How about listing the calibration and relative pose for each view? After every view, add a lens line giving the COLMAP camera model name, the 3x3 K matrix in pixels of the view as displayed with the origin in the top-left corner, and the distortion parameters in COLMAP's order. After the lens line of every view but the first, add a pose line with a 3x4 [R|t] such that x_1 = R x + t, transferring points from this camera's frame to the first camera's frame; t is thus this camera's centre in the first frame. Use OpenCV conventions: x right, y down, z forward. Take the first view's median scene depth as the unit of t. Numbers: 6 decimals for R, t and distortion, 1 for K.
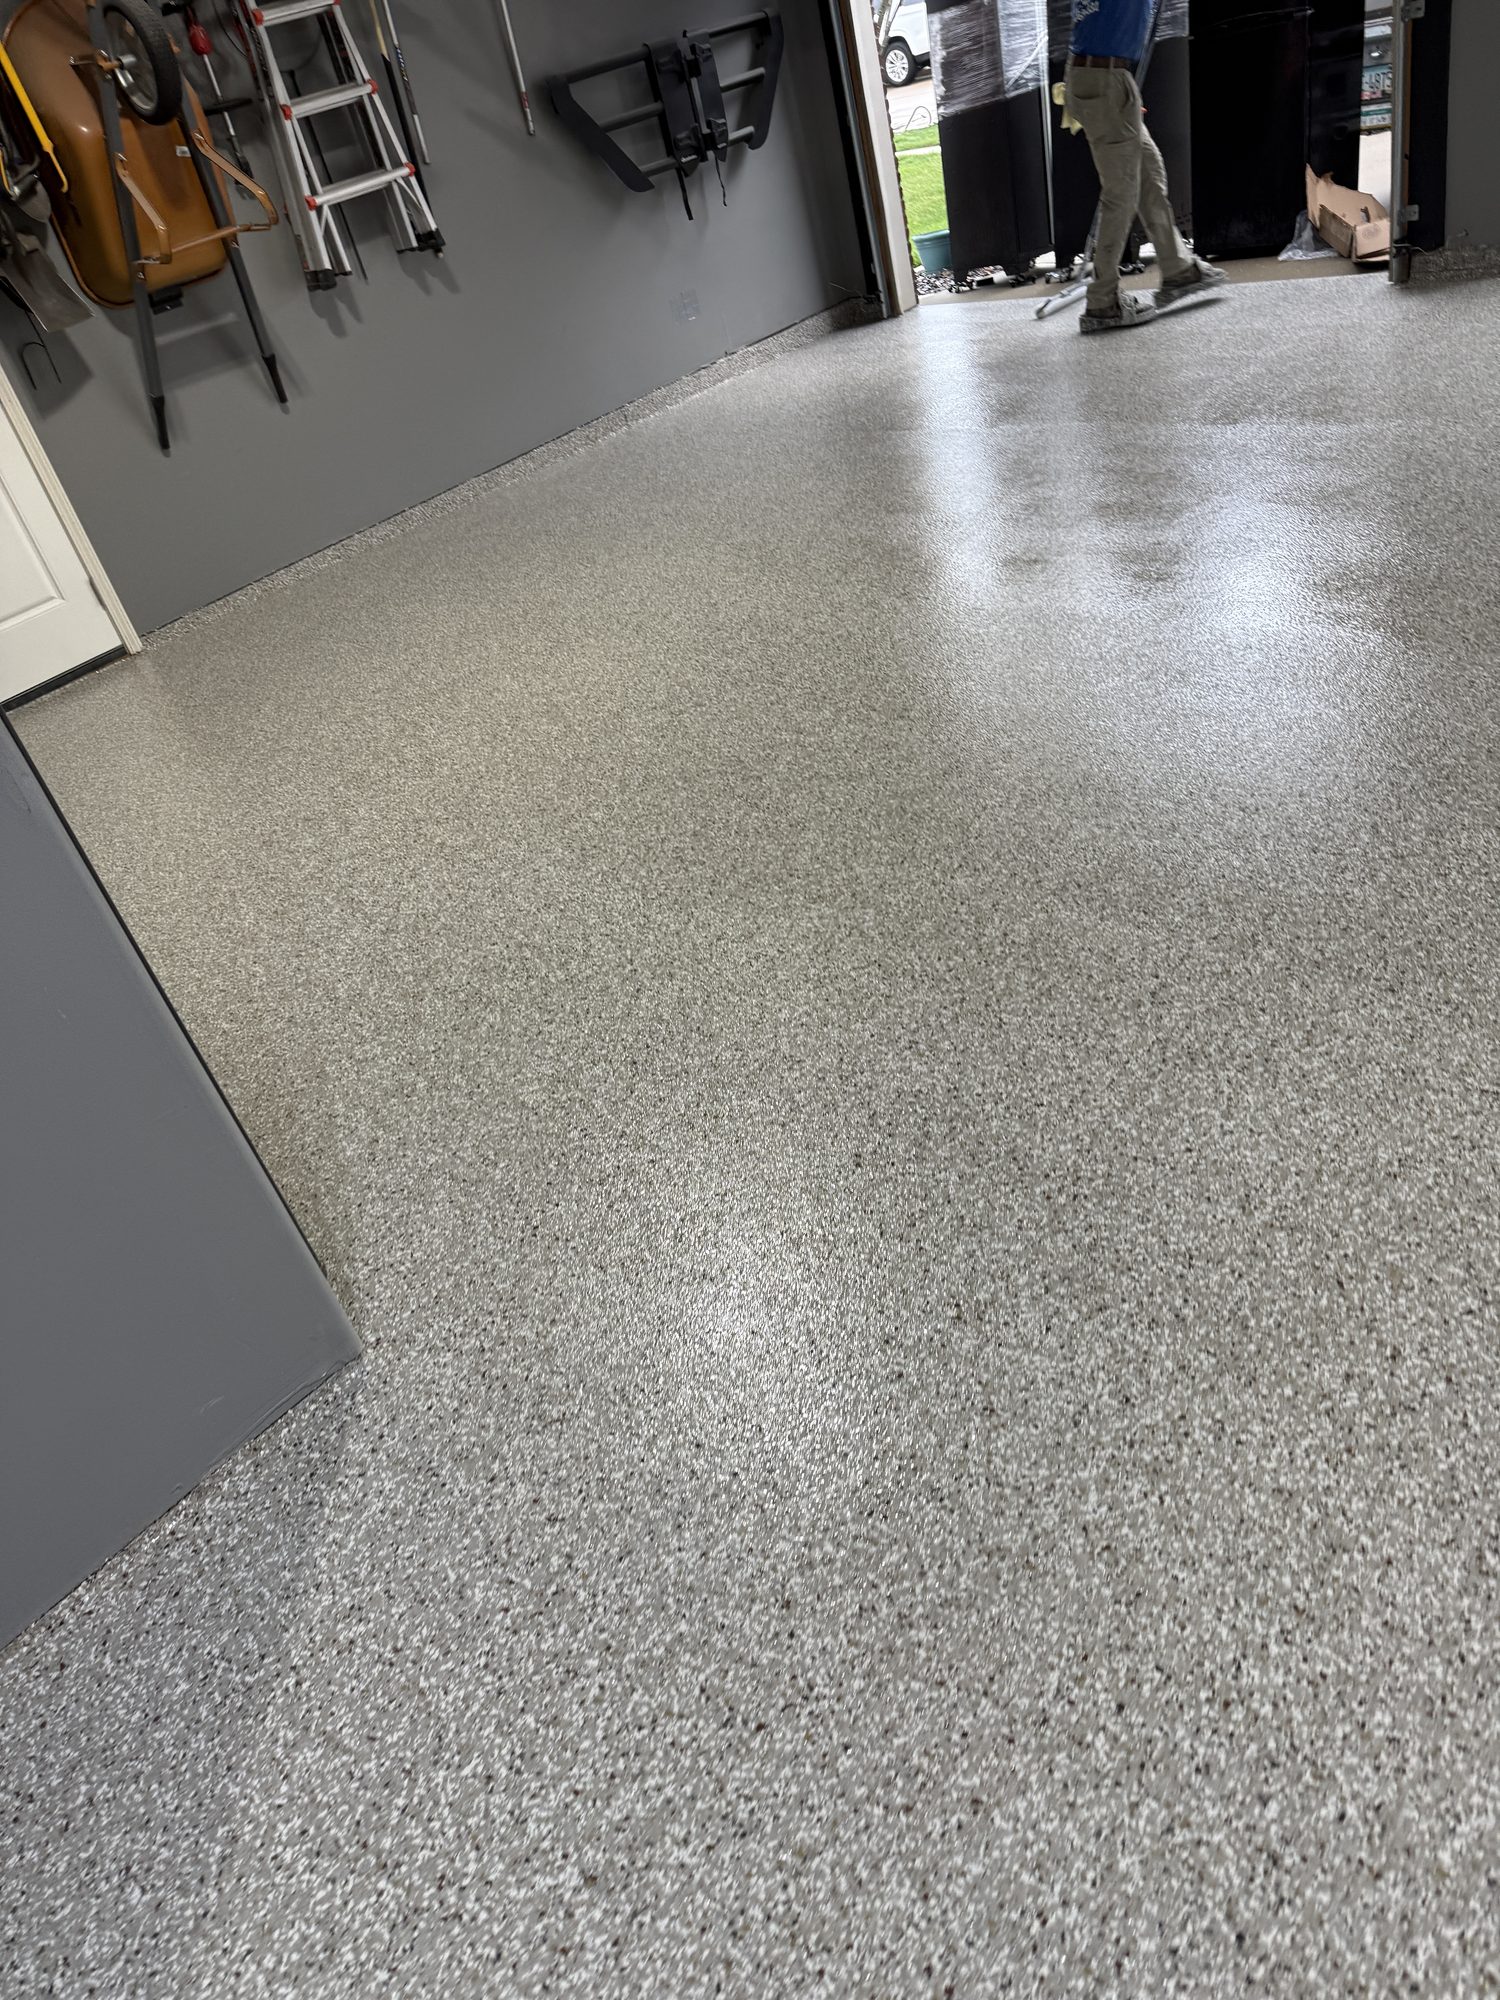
lens RADIAL K [[1403.8, 0, 745.1], [0, 1403.8, 986.2], [0, 0, 1]] dist [0.040506, -0.045315]
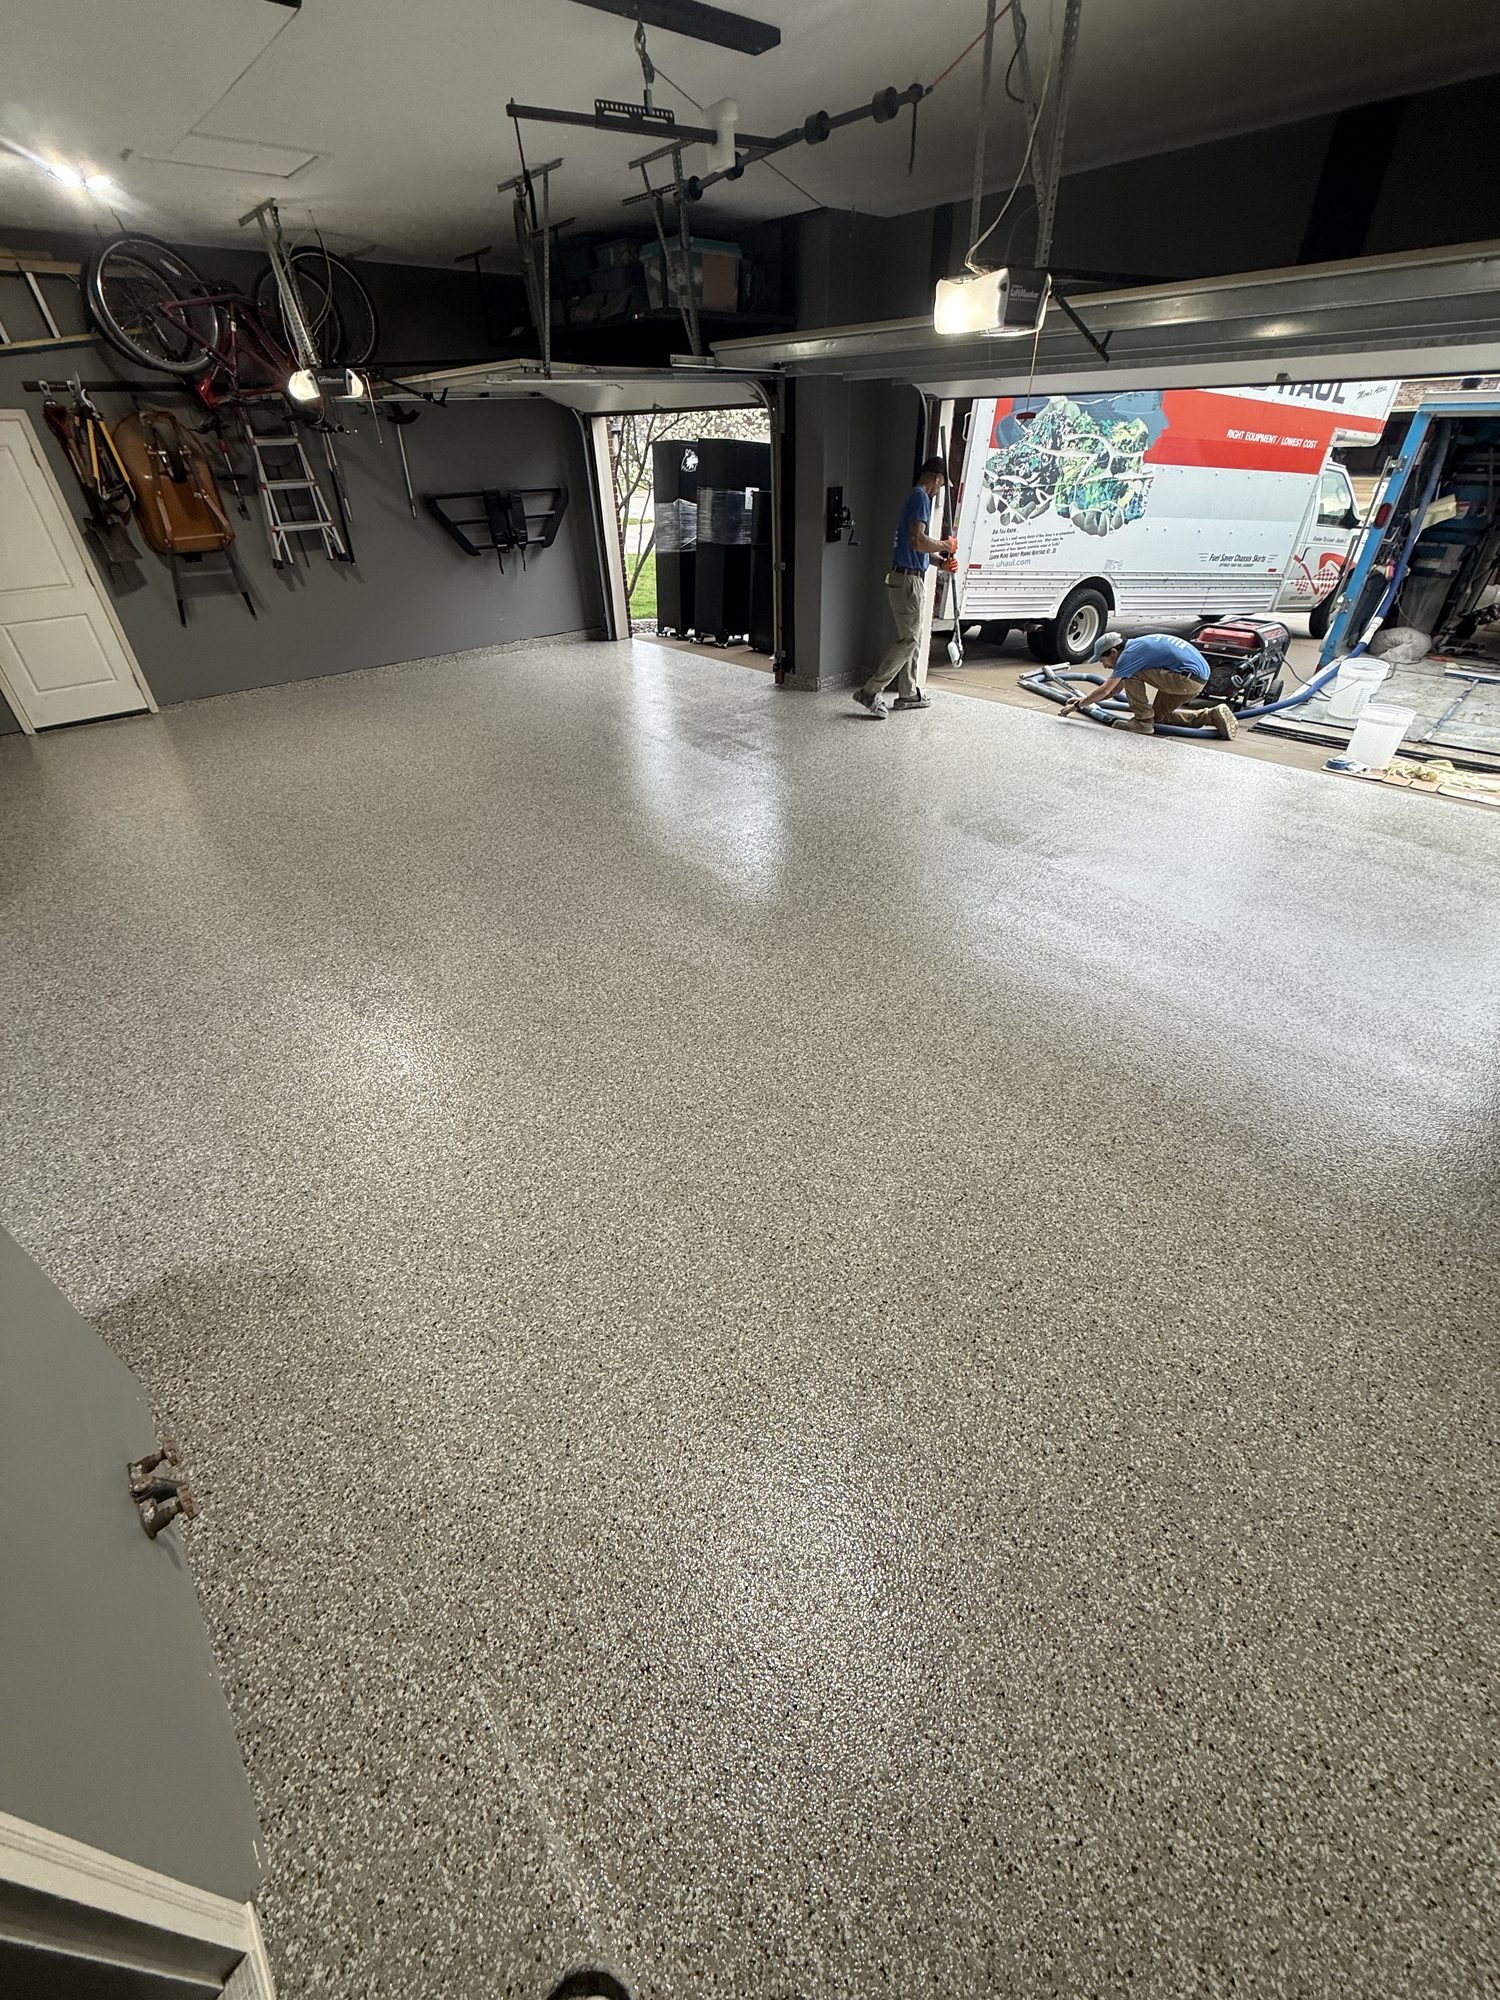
lens RADIAL K [[788.0, 0, 746.2], [0, 788.0, 996.2], [0, 0, 1]] dist [0.001138, -0.000620]
pose [[0.975260, 0.214964, 0.051565, 1.470575], [-0.215967, 0.976290, 0.014687, -0.083143], [-0.047185, -0.025460, 0.998562, -0.777808]]
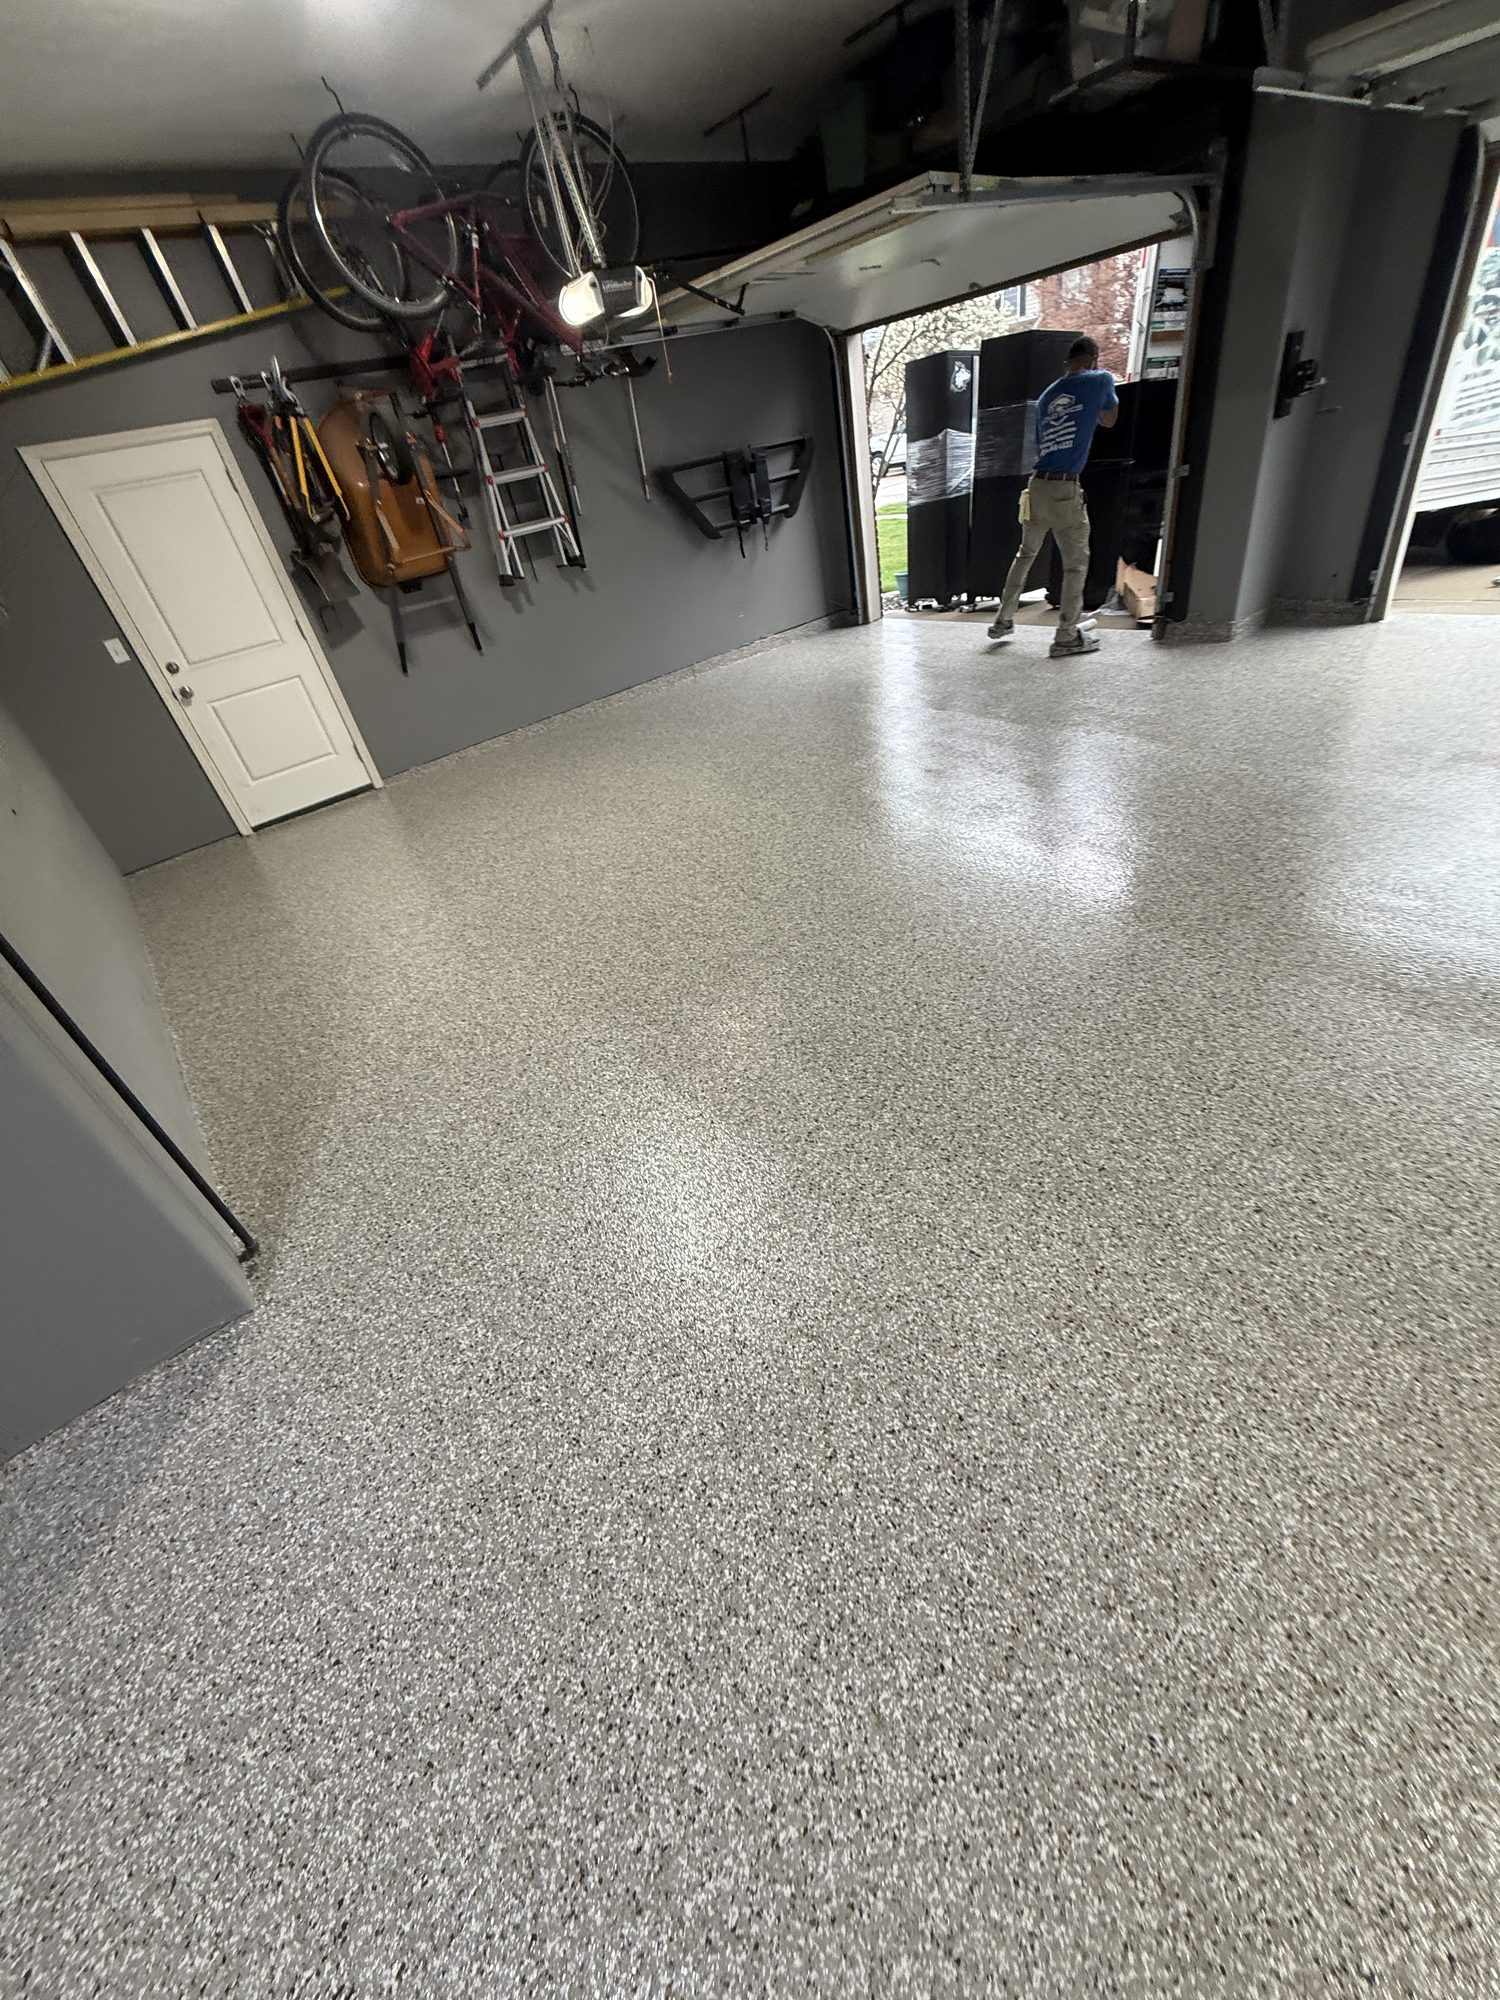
lens RADIAL K [[788.0, 0, 751.0], [0, 788.0, 995.2], [0, 0, 1]] dist [0.001138, -0.000620]
pose [[0.990569, 0.120916, -0.064442, 0.353076], [-0.118665, 0.992218, 0.037697, -0.227371], [0.068499, -0.029695, 0.997209, 0.178711]]
